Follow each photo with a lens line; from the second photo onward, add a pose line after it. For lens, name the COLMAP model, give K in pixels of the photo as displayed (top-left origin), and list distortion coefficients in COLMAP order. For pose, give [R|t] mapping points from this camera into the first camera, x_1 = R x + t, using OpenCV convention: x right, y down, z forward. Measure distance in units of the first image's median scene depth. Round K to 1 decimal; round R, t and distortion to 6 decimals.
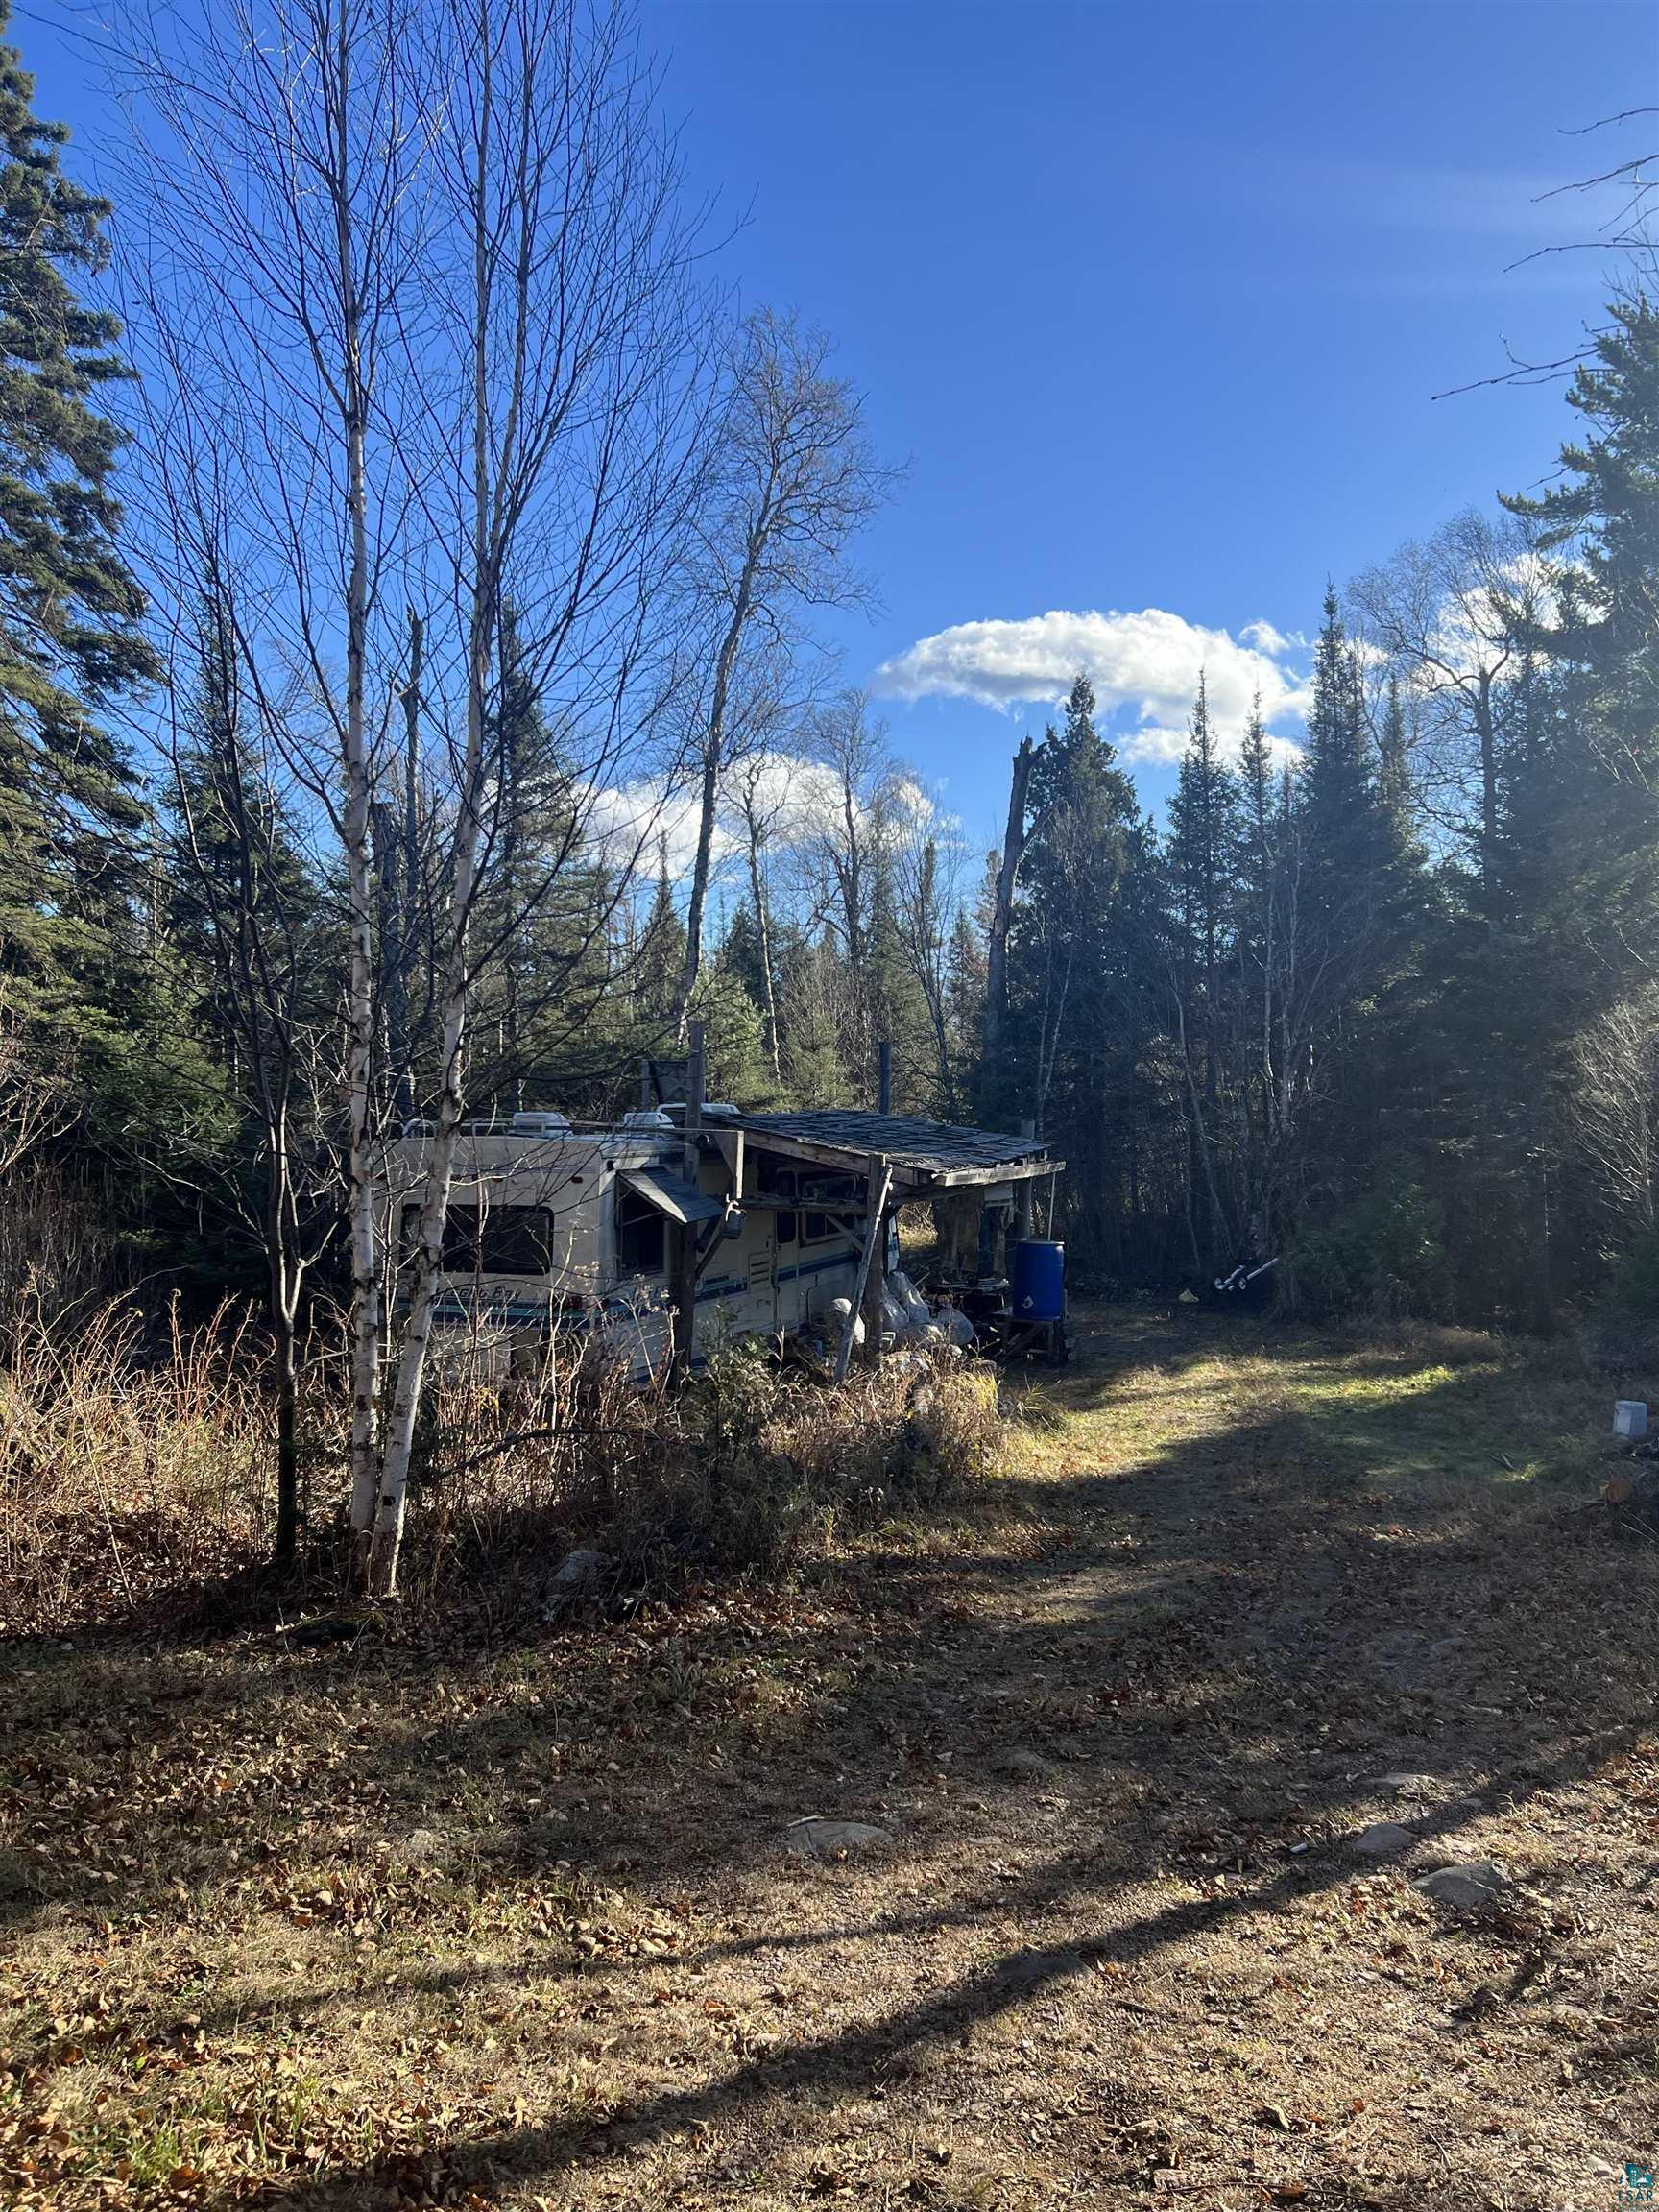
lens RADIAL K [[1660.3, 0, 818.6], [0, 1660.3, 1095.0], [0, 0, 1]] dist [0.109170, -0.159341]
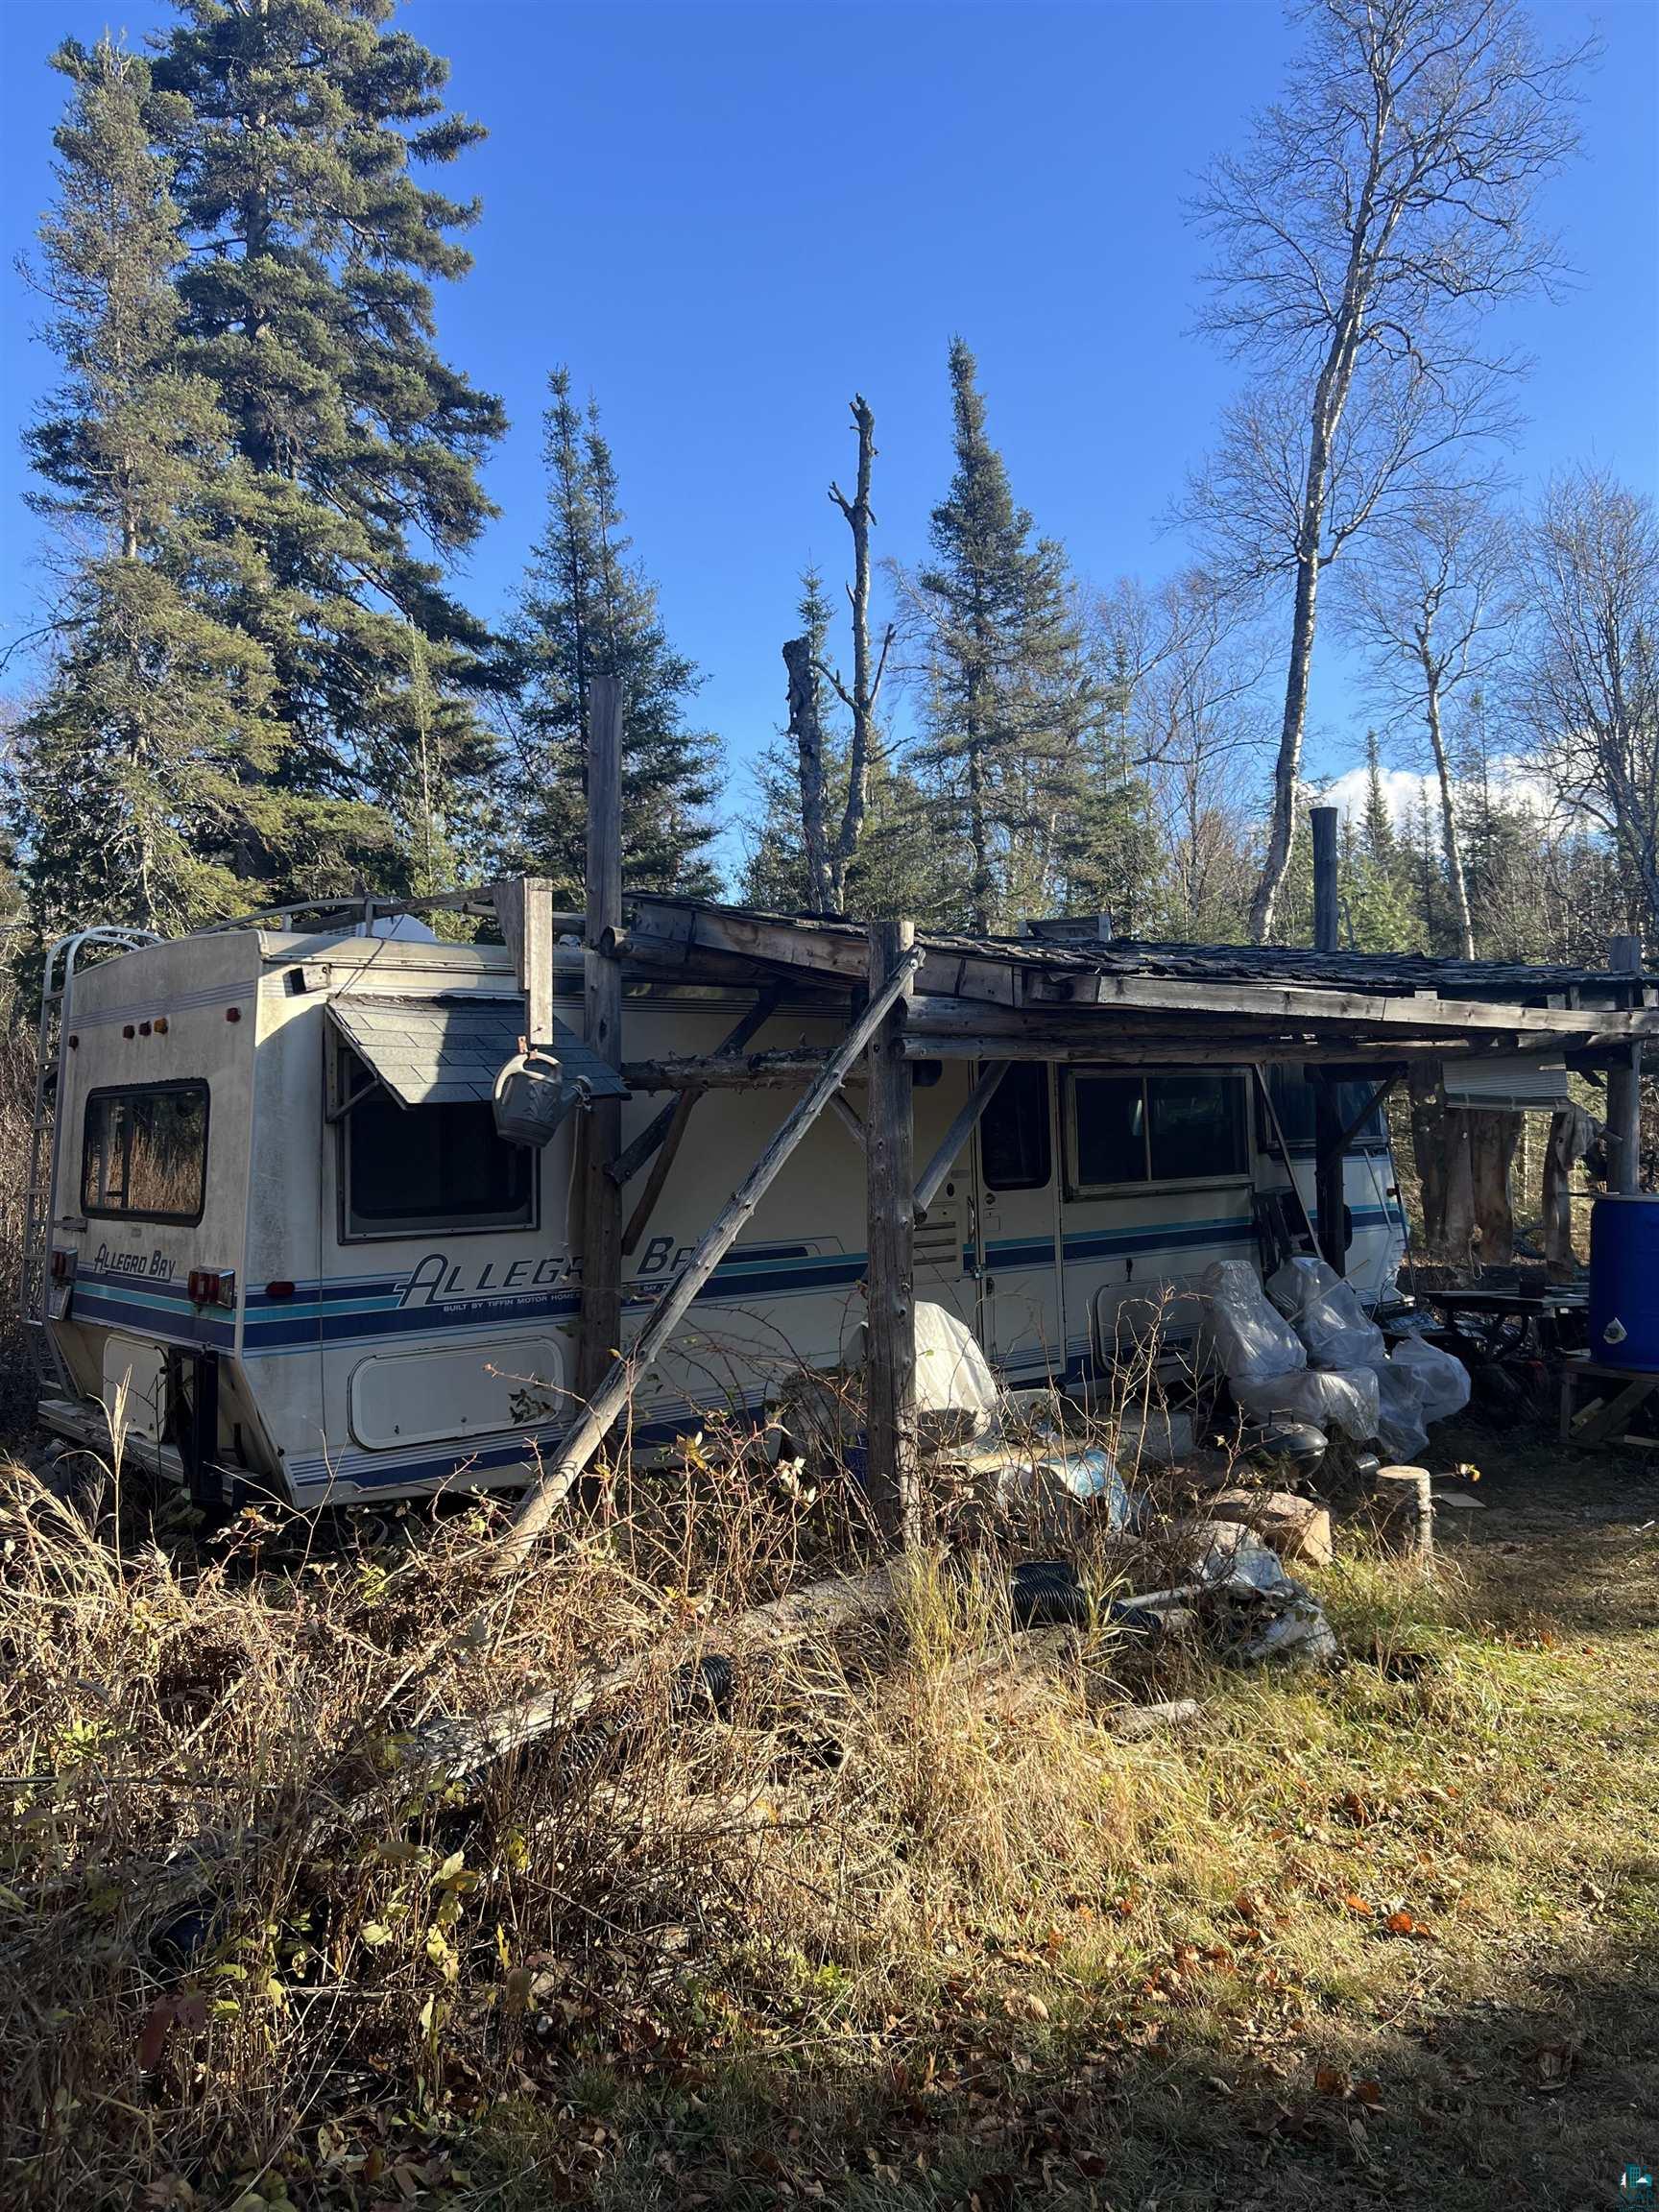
lens RADIAL K [[1660.3, 0, 818.6], [0, 1660.3, 1095.0], [0, 0, 1]] dist [0.109170, -0.159341]
pose [[0.886769, -0.022514, -0.461664, 0.079395], [0.023361, 0.999720, -0.003882, 0.031062], [0.461622, -0.007343, 0.887046, 0.272032]]
